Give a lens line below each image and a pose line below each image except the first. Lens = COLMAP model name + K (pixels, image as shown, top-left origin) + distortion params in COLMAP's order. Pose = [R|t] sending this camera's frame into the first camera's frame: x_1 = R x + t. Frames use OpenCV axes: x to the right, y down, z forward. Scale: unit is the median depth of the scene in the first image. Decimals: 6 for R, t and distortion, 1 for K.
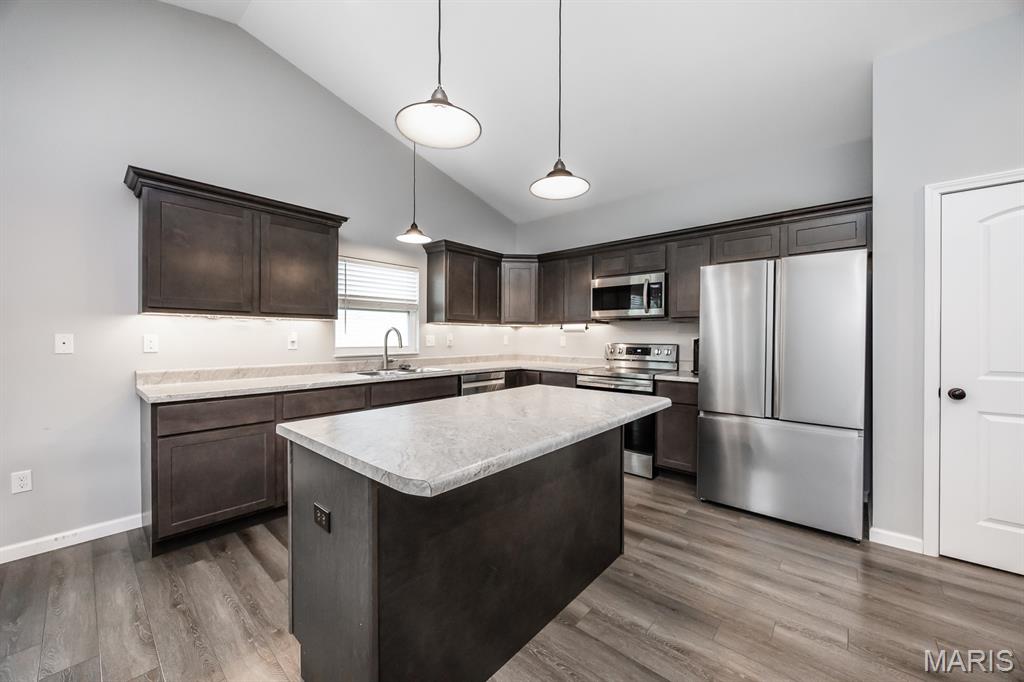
lens RADIAL K [[401.1, 0, 513.4], [0, 401.1, 343.2], [0, 0, 1]] dist [-0.004510, 0.000609]
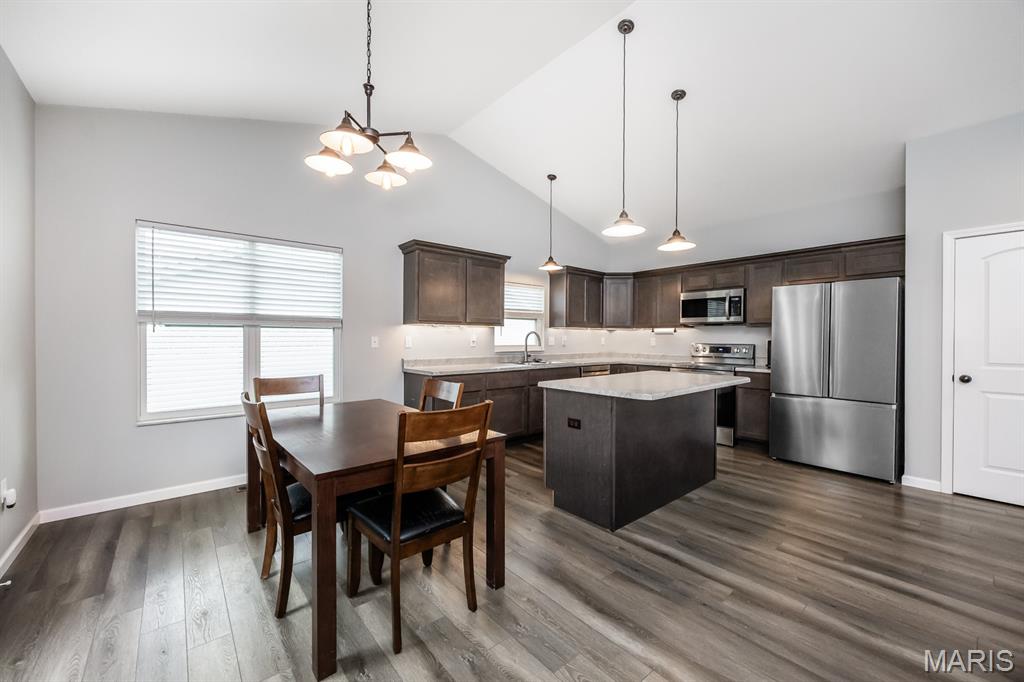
lens RADIAL K [[401.1, 0, 510.0], [0, 401.1, 345.1], [0, 0, 1]] dist [-0.004510, 0.000609]
pose [[0.987820, 0.004595, -0.155535, -0.195577], [-0.004252, 0.999988, 0.002540, 0.006307], [0.155545, -0.001847, 0.987827, -0.465502]]
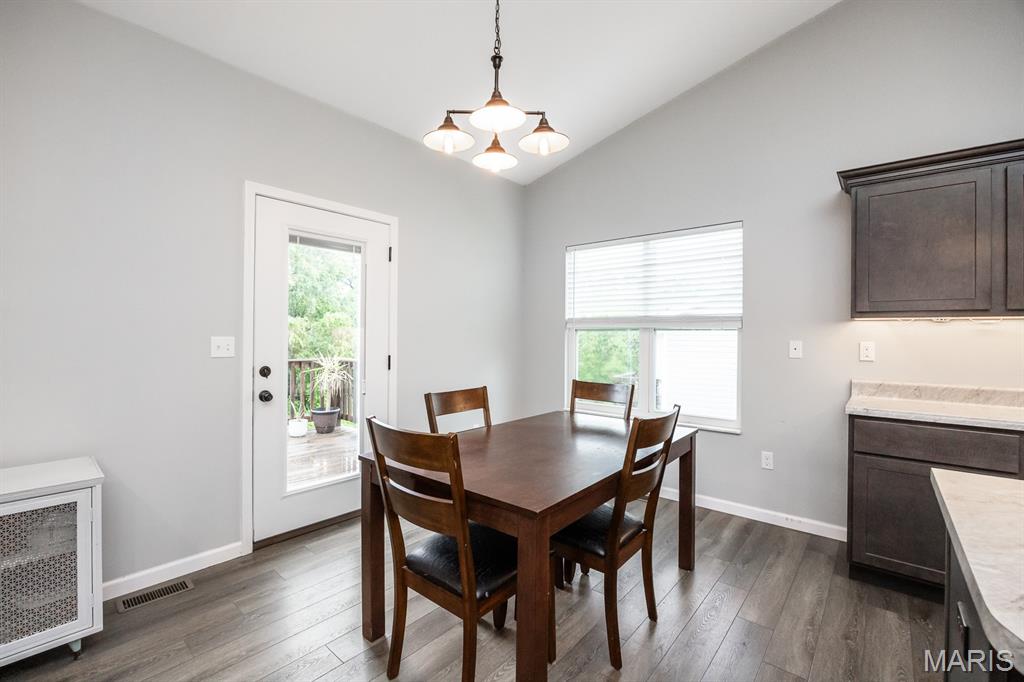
lens RADIAL K [[457.8, 0, 511.7], [0, 457.8, 345.3], [0, 0, 1]] dist [0.005885, 0.000676]
pose [[0.016047, 0.014097, -0.999772, 0.119208], [-0.027260, 0.999535, 0.013656, -0.004306], [0.999500, 0.027034, 0.016424, 0.126147]]
